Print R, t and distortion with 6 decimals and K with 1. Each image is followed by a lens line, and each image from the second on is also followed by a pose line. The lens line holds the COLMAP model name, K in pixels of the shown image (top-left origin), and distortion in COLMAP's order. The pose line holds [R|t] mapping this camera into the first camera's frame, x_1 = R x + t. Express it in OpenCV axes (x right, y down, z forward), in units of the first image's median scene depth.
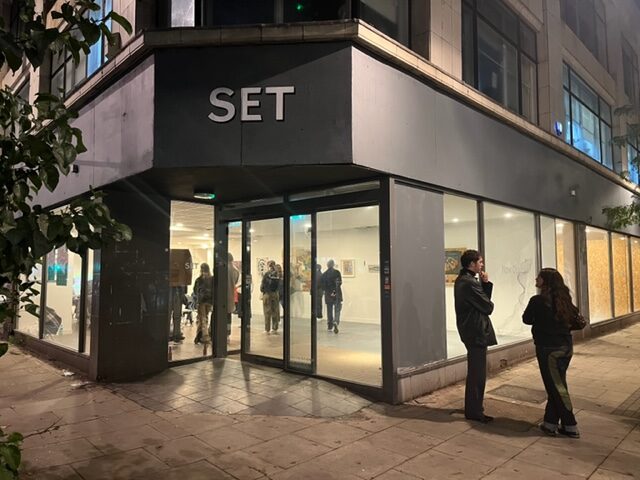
lens RADIAL K [[482.7, 0, 320.0], [0, 482.7, 240.0], [0, 0, 1]] dist [0.036596, -0.000622]
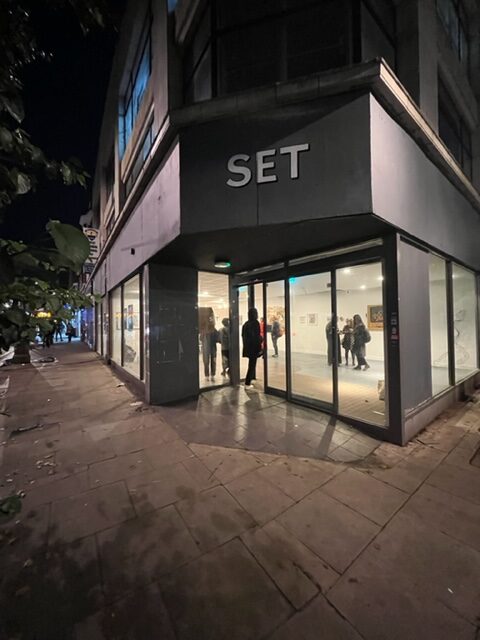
lens RADIAL K [[255.6, 0, 240.0], [0, 255.6, 320.0], [0, 0, 1]] dist [0.000181, 0.000037]
pose [[0.988809, -0.010593, -0.148810, -0.117882], [0.019647, 0.998035, 0.059504, 0.020414], [0.147887, -0.061761, 0.987074, 0.414427]]
